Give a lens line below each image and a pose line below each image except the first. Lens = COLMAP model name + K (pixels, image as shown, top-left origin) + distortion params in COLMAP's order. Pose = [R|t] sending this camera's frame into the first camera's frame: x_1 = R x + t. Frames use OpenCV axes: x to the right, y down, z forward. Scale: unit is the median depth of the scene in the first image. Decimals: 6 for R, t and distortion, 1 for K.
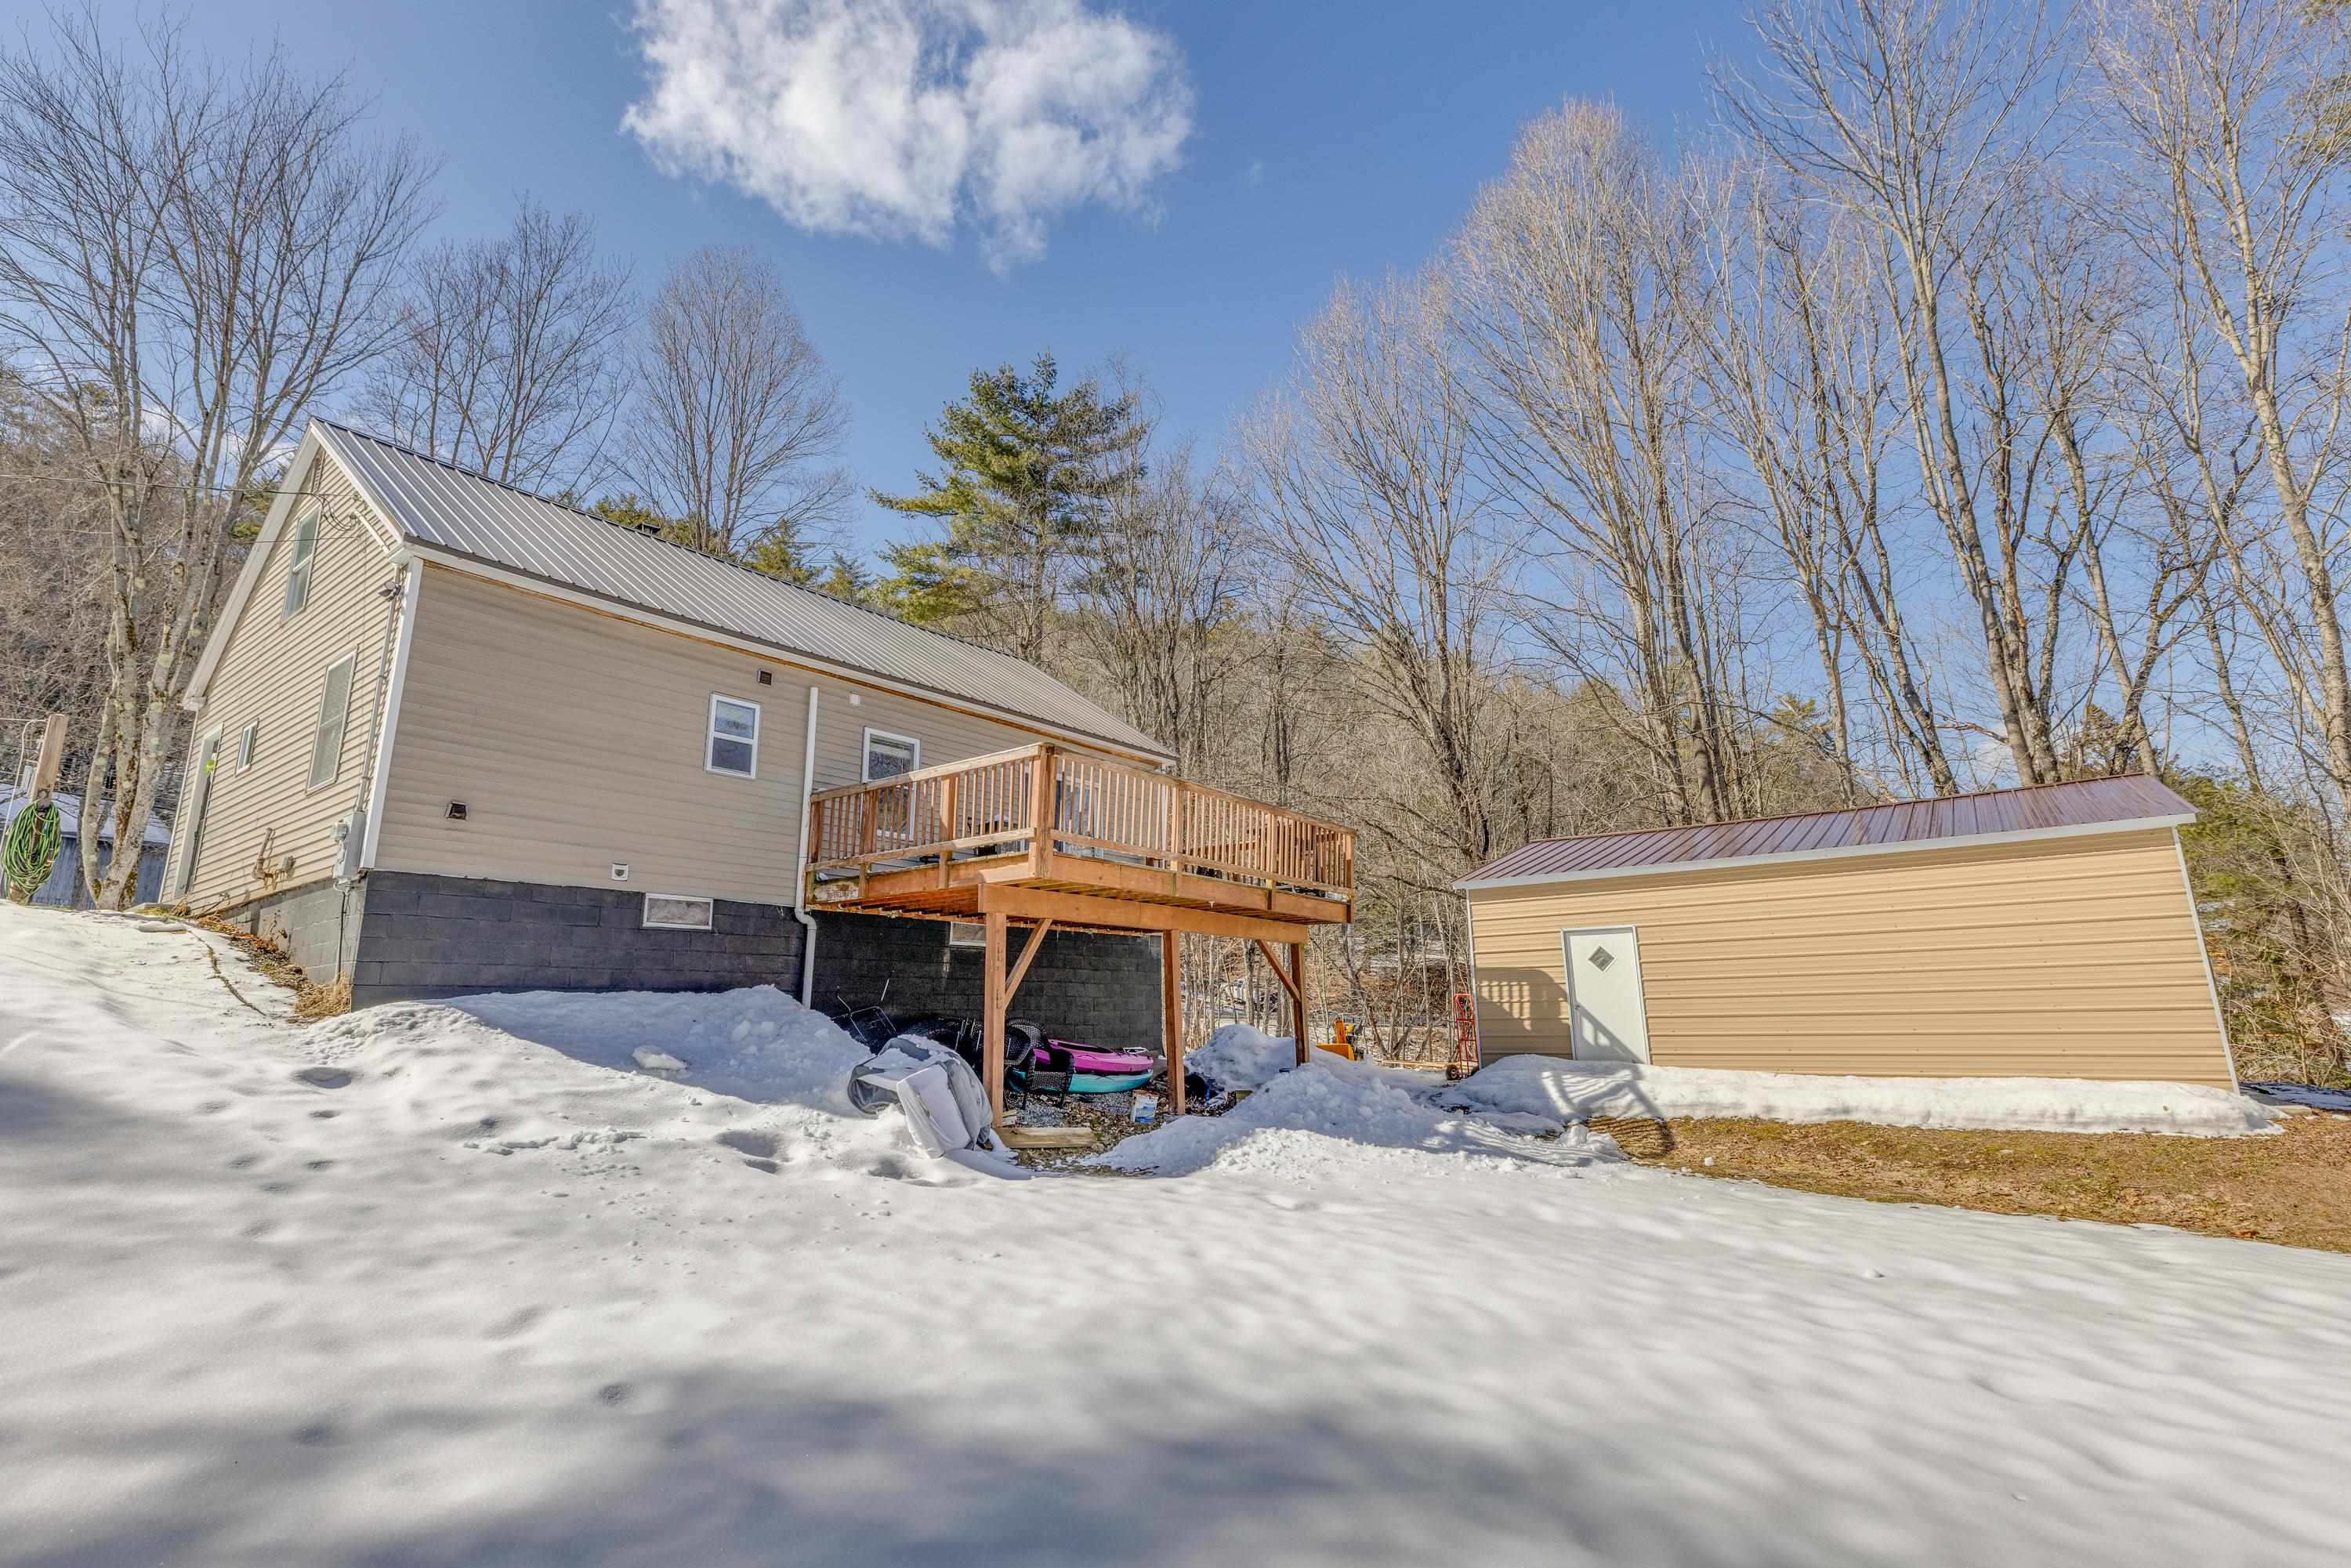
lens RADIAL K [[1101.2, 0, 1182.5], [0, 1101.2, 764.1], [0, 0, 1]] dist [0.003419, 0.000509]
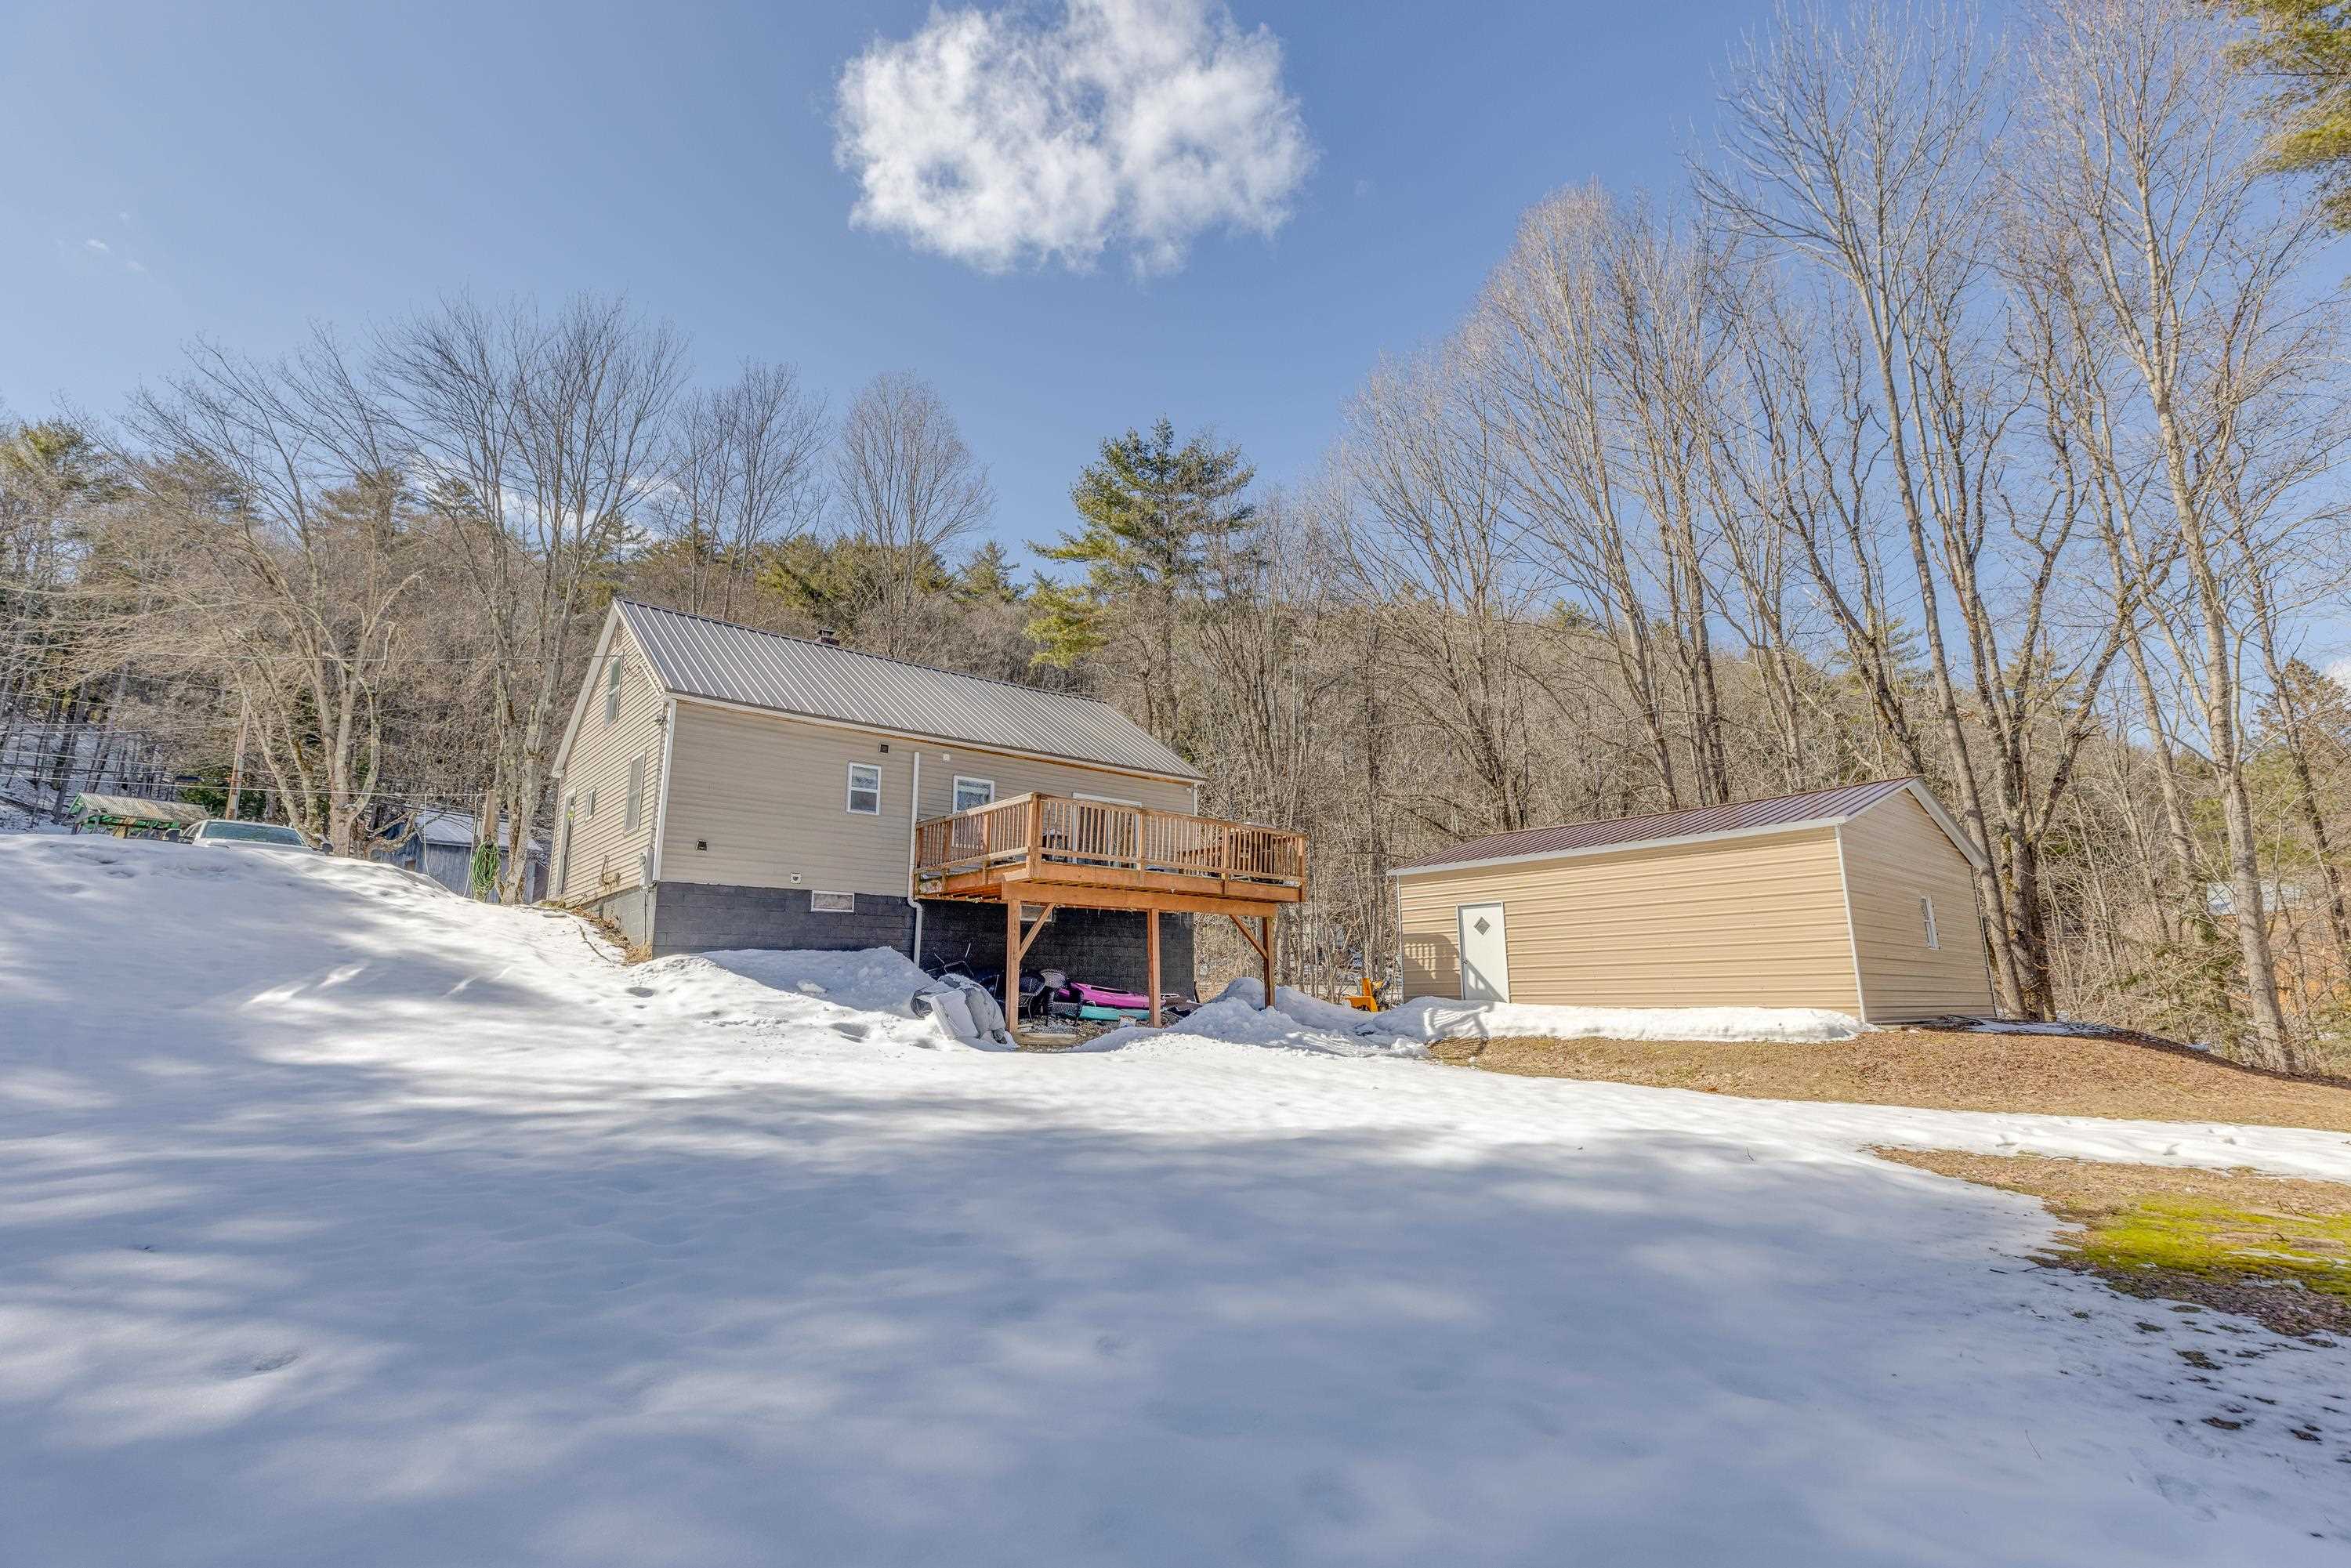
lens RADIAL K [[1041.3, 0, 1175.5], [0, 1041.3, 784.0], [0, 0, 1]] dist [0.003629, 0.000165]
pose [[0.982381, -0.034104, -0.183751, 0.316605], [0.039799, 0.998832, 0.027396, -0.058404], [0.182602, -0.034226, 0.982591, -0.392539]]
